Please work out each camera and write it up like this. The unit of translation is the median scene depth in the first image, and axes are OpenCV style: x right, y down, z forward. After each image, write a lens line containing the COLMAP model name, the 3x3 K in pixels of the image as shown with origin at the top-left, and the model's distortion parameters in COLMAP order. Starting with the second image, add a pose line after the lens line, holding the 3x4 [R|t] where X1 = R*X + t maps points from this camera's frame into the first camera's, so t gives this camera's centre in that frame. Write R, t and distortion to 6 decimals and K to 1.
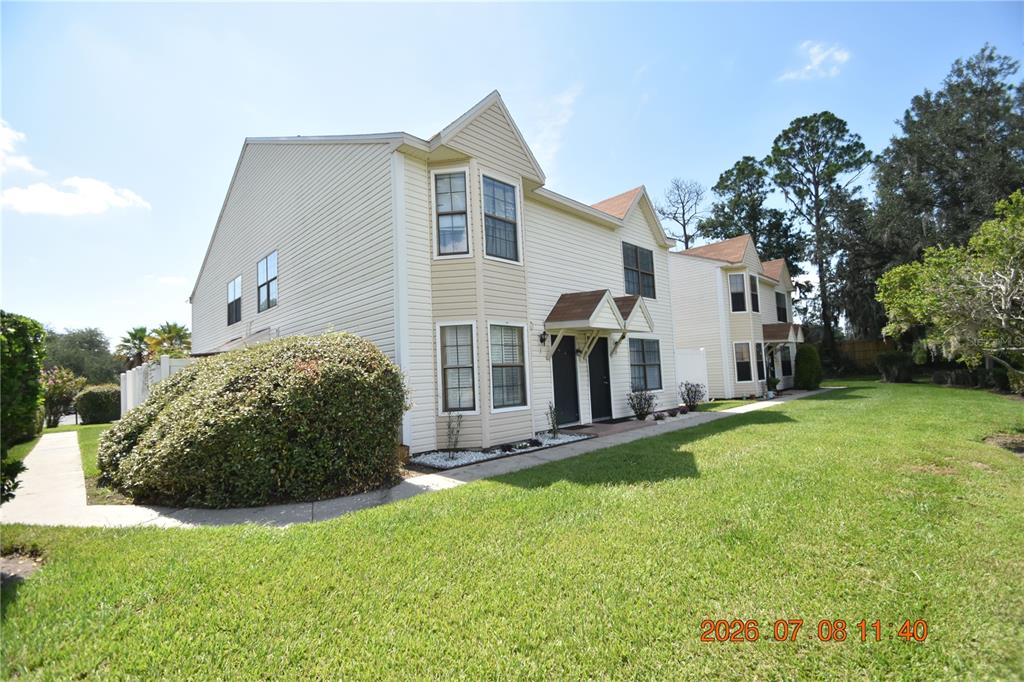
lens RADIAL K [[446.4, 0, 507.7], [0, 446.4, 348.0], [0, 0, 1]] dist [0.011909, -0.015063]
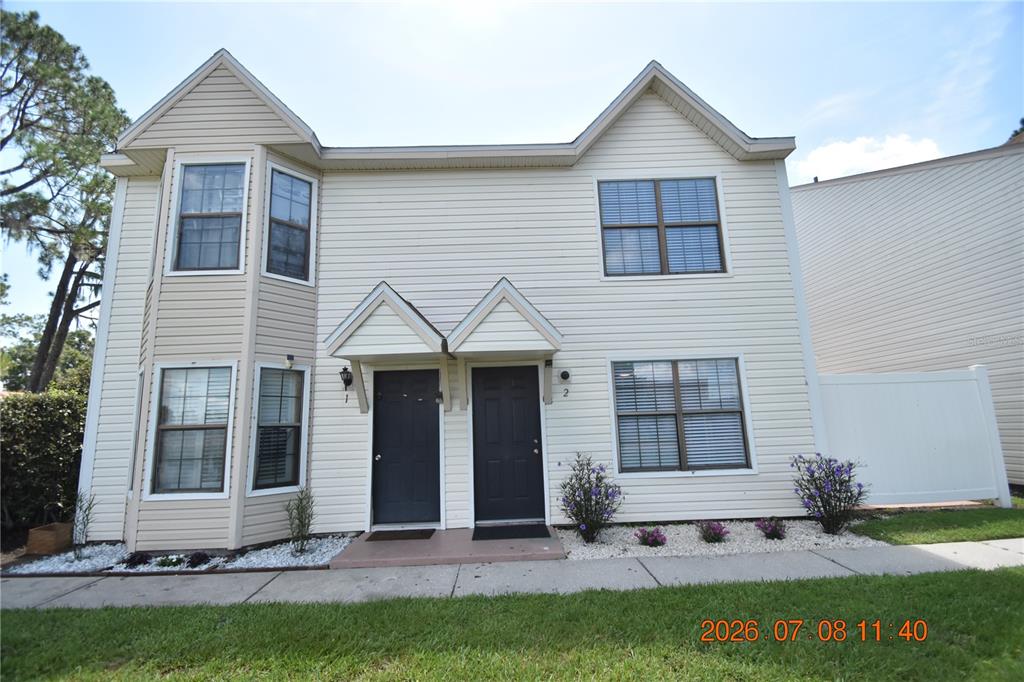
lens RADIAL K [[446.4, 0, 507.7], [0, 446.4, 348.0], [0, 0, 1]] dist [0.011909, -0.015063]
pose [[0.726770, -0.093511, -0.680485, 0.665394], [0.045992, 0.995091, -0.087624, 0.000978], [0.685339, 0.032386, 0.727504, 0.694249]]
